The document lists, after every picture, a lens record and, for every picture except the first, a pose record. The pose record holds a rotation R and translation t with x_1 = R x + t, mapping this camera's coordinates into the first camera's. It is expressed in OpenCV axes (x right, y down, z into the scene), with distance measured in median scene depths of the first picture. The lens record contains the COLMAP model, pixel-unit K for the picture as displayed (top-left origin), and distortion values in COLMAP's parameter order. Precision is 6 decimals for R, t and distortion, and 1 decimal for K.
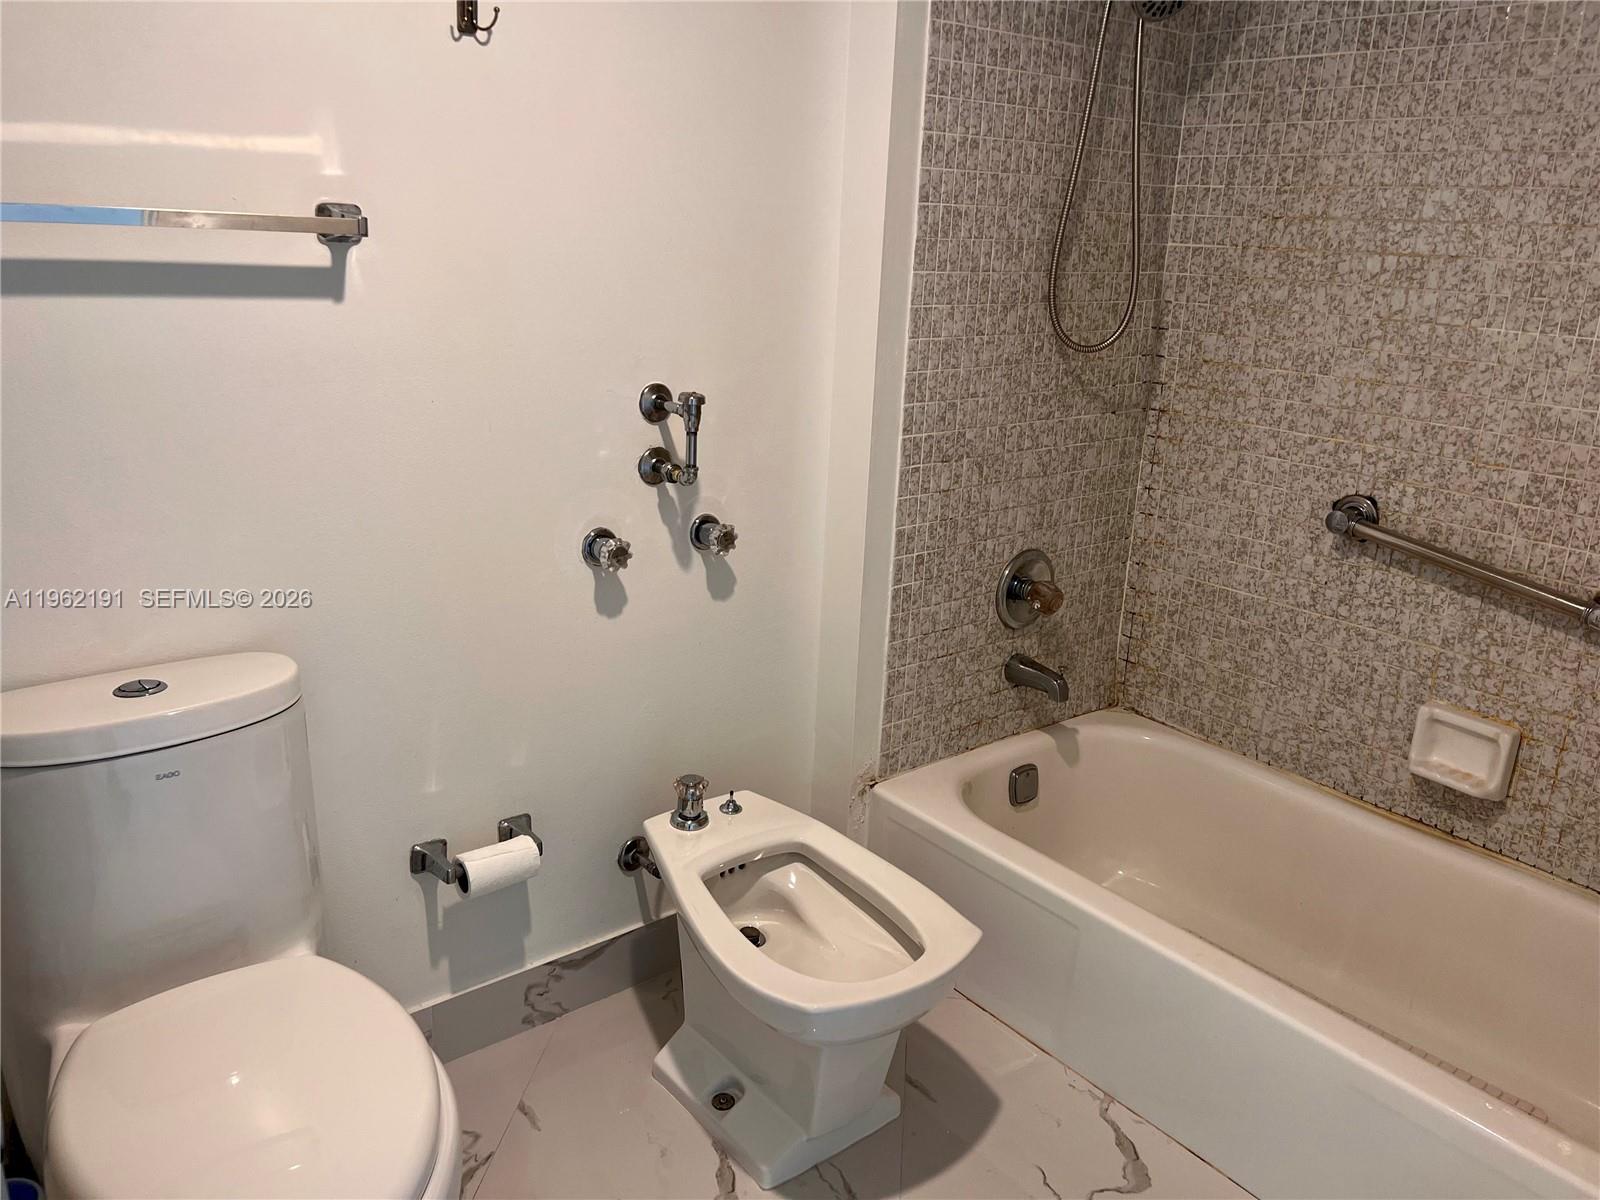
lens RADIAL K [[1219.6, 0, 799.6], [0, 1219.6, 595.8], [0, 0, 1]] dist [0.023651, -0.001766]
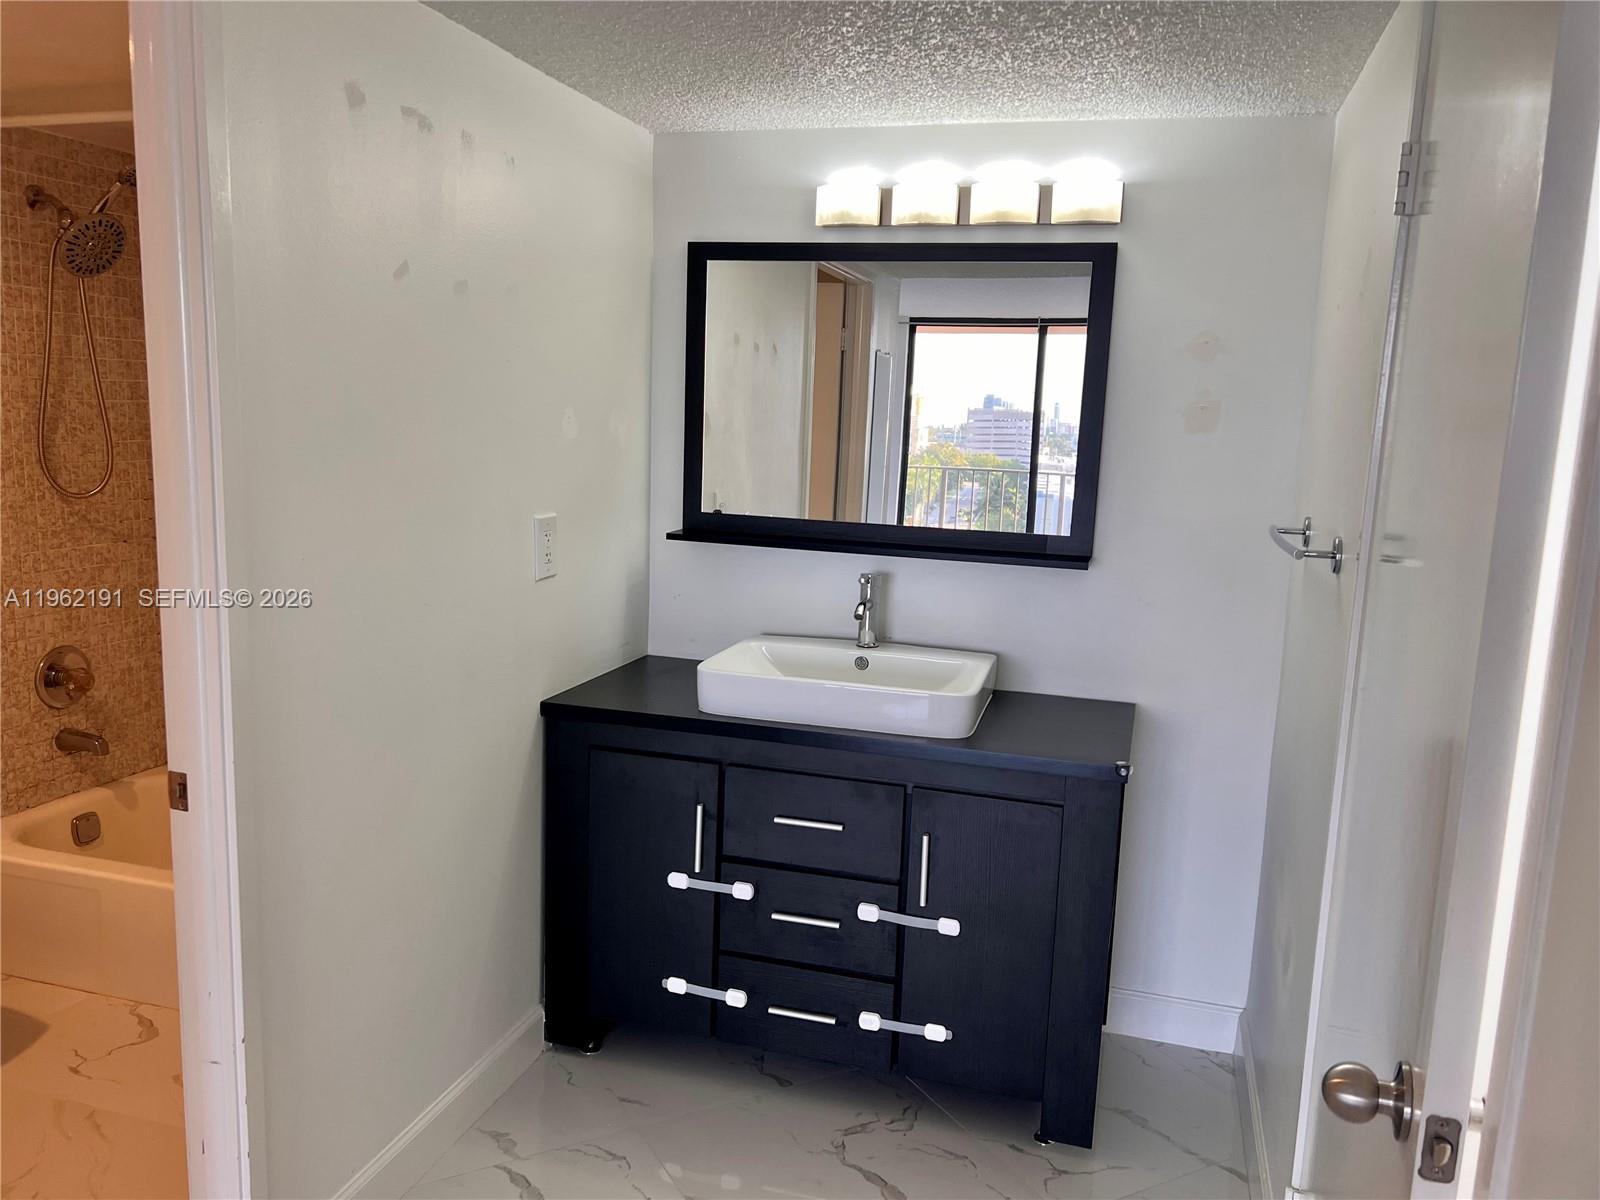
lens RADIAL K [[1219.6, 0, 793.9], [0, 1219.6, 611.4], [0, 0, 1]] dist [0.023651, -0.001766]
pose [[0.821149, -0.102974, 0.561347, 0.096564], [0.161503, 0.985310, -0.055504, 0.128406], [-0.547386, 0.136237, 0.825717, -0.548323]]
